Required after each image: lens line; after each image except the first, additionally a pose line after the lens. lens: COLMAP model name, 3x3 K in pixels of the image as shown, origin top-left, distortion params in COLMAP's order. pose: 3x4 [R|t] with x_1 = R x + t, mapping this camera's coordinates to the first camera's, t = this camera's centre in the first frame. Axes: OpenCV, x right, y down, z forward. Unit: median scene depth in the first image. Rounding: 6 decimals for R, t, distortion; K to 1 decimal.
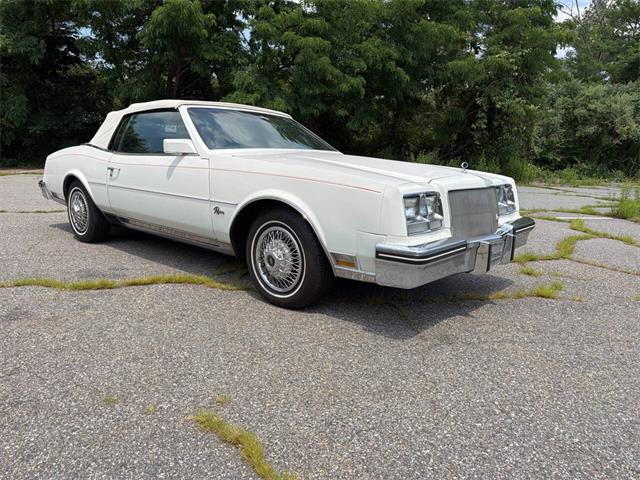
lens RADIAL K [[456.1, 0, 318.5], [0, 456.1, 238.7], [0, 0, 1]] dist [0.027837, -0.031702]
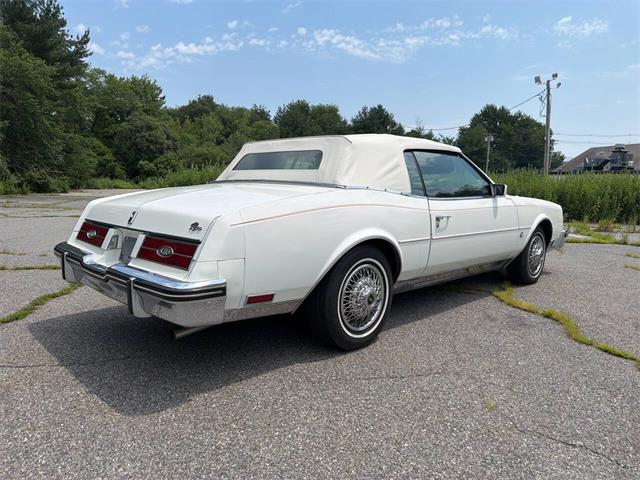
lens RADIAL K [[456.1, 0, 318.9], [0, 456.1, 236.5], [0, 0, 1]] dist [0.027837, -0.031702]
pose [[0.068180, -0.136813, 0.988248, -1.661610], [0.164017, 0.978612, 0.124164, -0.334128], [-0.984098, 0.153624, 0.089161, 1.488197]]
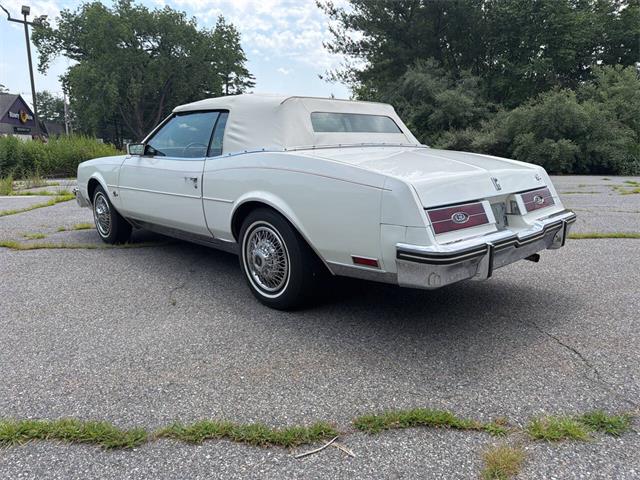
lens RADIAL K [[456.1, 0, 317.5], [0, 456.1, 237.6], [0, 0, 1]] dist [0.027837, -0.031702]
pose [[-0.995753, -0.036778, 0.084400, -0.596085], [-0.002264, 0.926244, 0.376918, -0.546087], [-0.092037, 0.375126, -0.922393, 2.742599]]
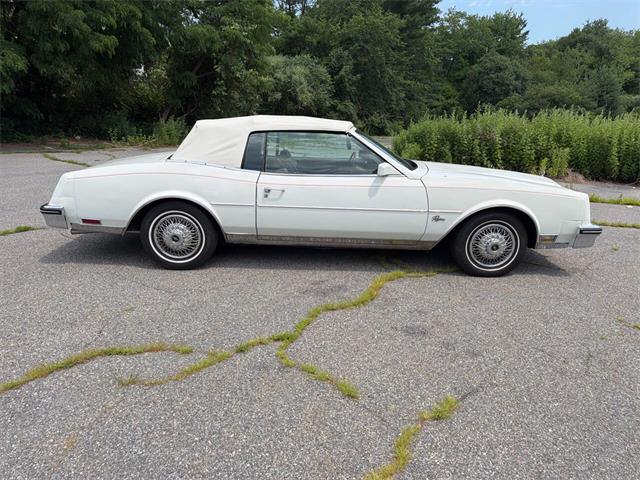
lens RADIAL K [[456.1, 0, 315.1], [0, 456.1, 241.6], [0, 0, 1]] dist [0.027837, -0.031702]
pose [[0.745571, -0.178937, 0.641954, -1.343685], [0.109505, 0.983080, 0.146842, -0.229054], [-0.657368, -0.039184, 0.752551, 0.233697]]
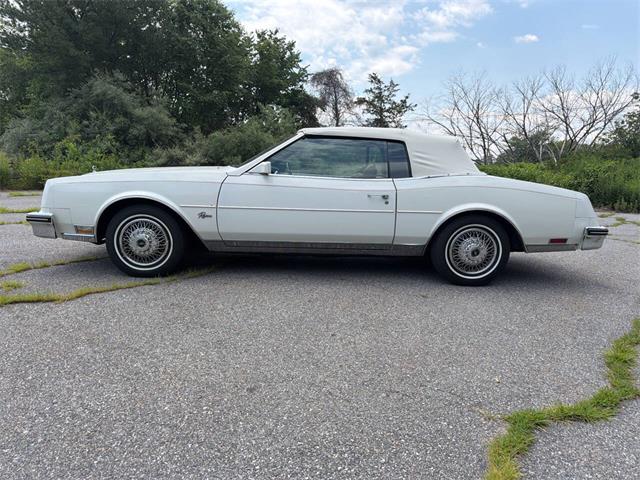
lens RADIAL K [[456.1, 0, 323.2], [0, 456.1, 241.9], [0, 0, 1]] dist [0.027837, -0.031702]
pose [[-0.721756, 0.053279, -0.690094, 0.791266], [-0.186909, 0.944988, 0.268443, -0.457386], [0.666433, 0.322735, -0.672093, 2.508858]]
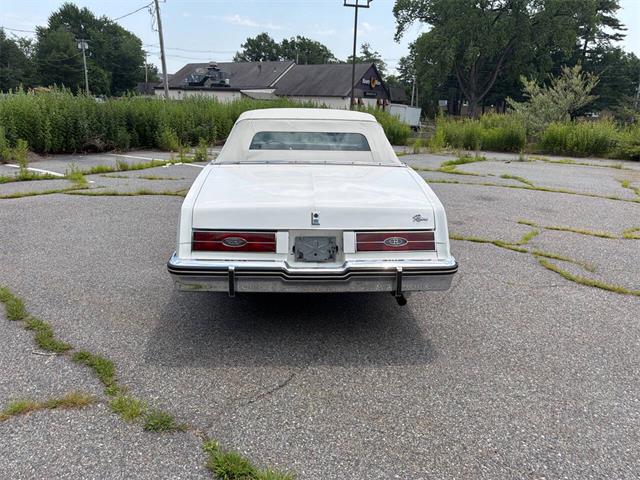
lens RADIAL K [[456.1, 0, 320.3], [0, 456.1, 240.0], [0, 0, 1]] dist [0.027837, -0.031702]
pose [[-0.691908, -0.241344, 0.680453, -1.474067], [0.099253, 0.901730, 0.420751, -0.656313], [-0.715131, 0.358658, -0.599960, 2.437609]]
